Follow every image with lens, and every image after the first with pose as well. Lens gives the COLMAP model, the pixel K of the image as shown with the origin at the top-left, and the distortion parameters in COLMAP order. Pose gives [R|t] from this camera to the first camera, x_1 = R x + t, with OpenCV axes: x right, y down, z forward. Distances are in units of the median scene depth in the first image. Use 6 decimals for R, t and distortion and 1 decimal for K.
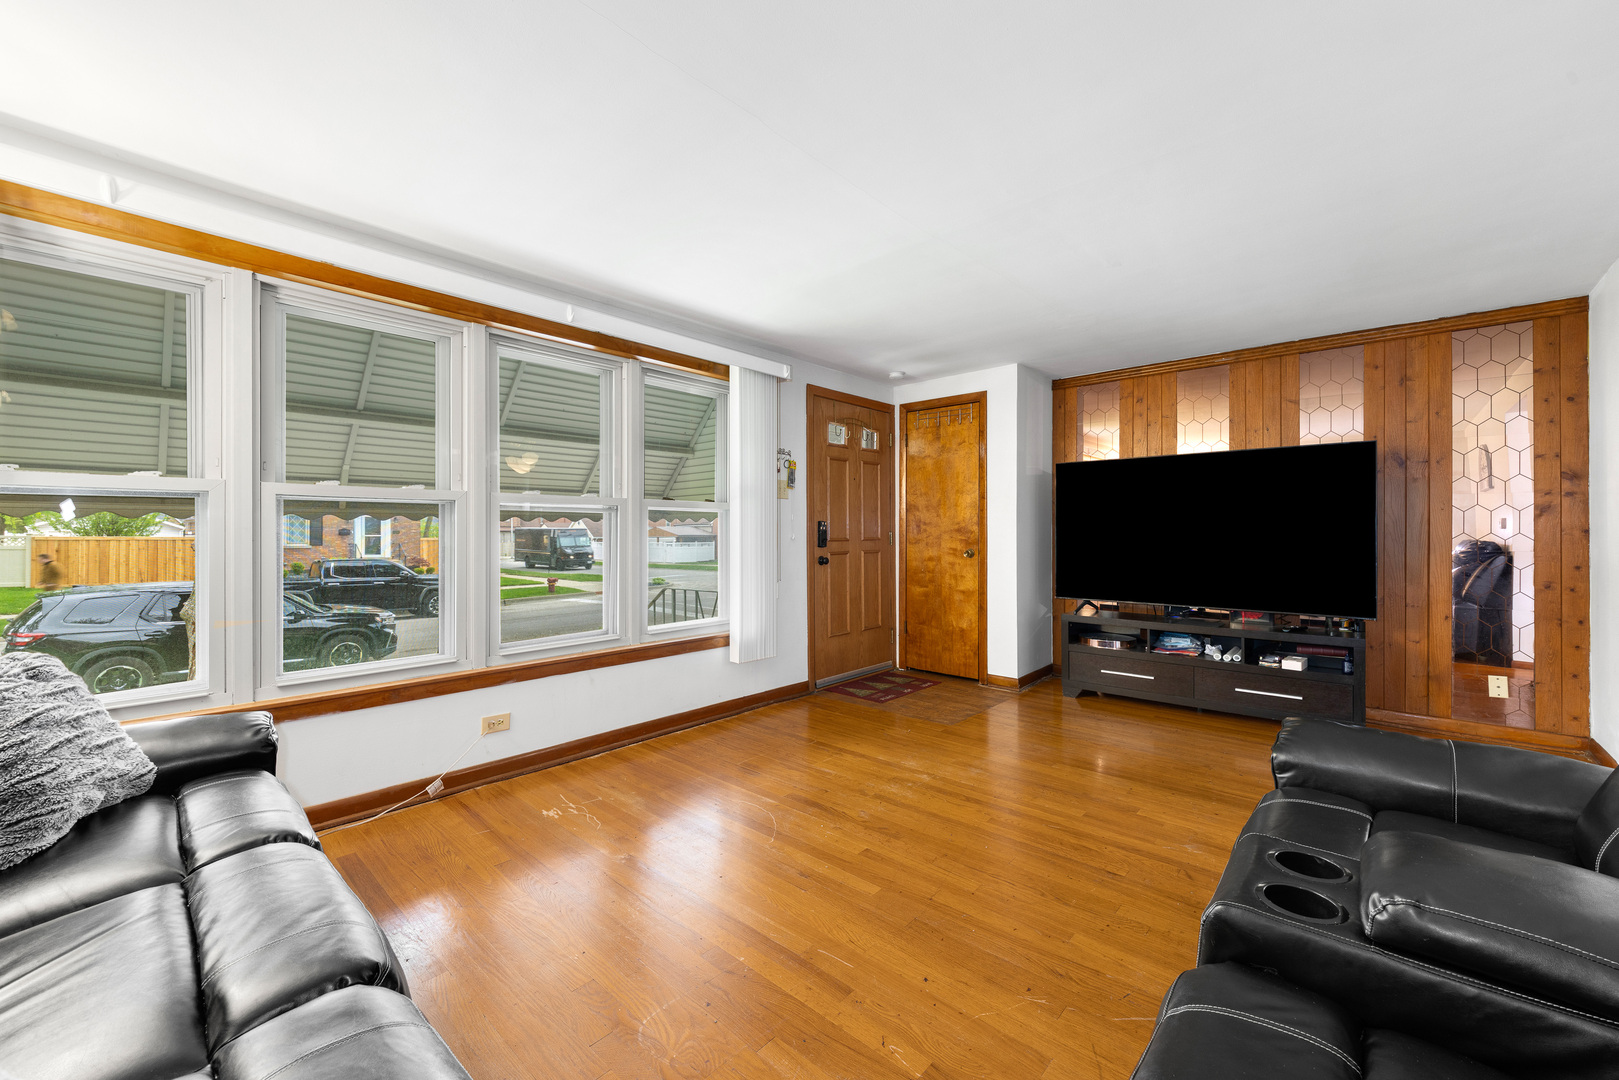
lens RADIAL K [[649.7, 0, 797.3], [0, 649.7, 537.6], [0, 0, 1]] dist [0.024663, -0.011016]
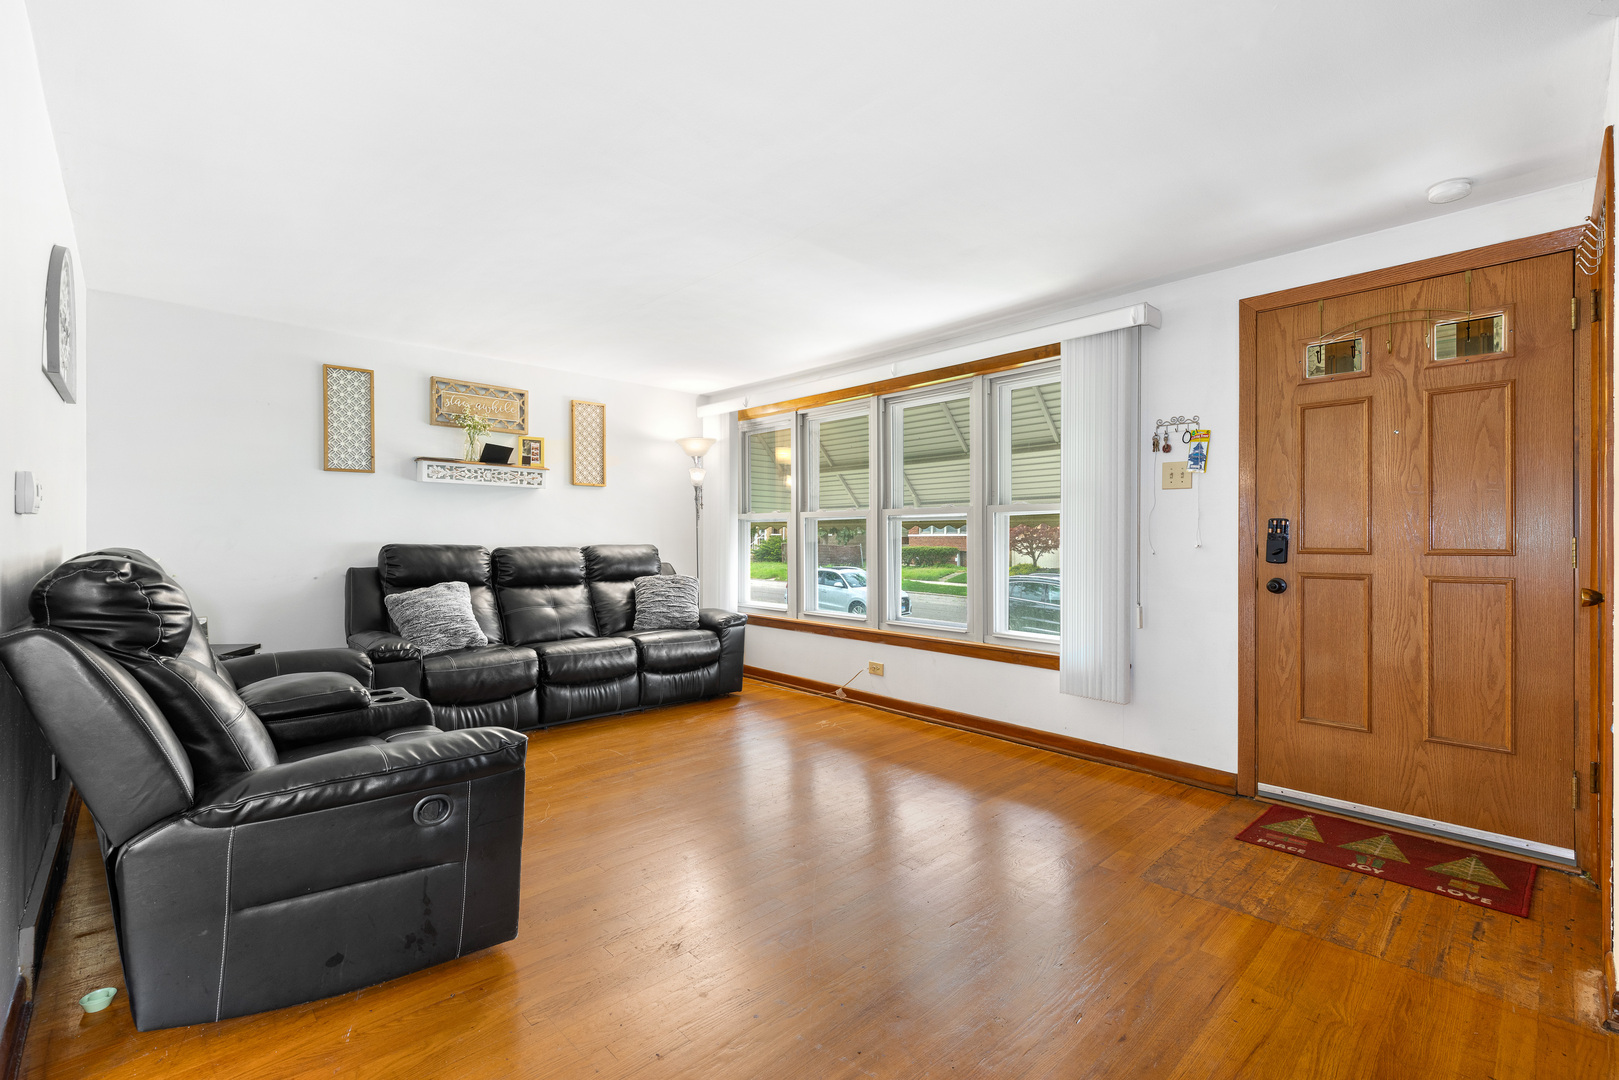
lens RADIAL K [[695.0, 0, 780.2], [0, 695.0, 537.4], [0, 0, 1]] dist [0.030489, -0.014013]
pose [[-0.100057, 0.000237, -0.994982, 0.950199], [-0.006814, 0.999976, 0.000923, -0.007493], [0.994958, 0.006872, -0.100053, 0.811846]]
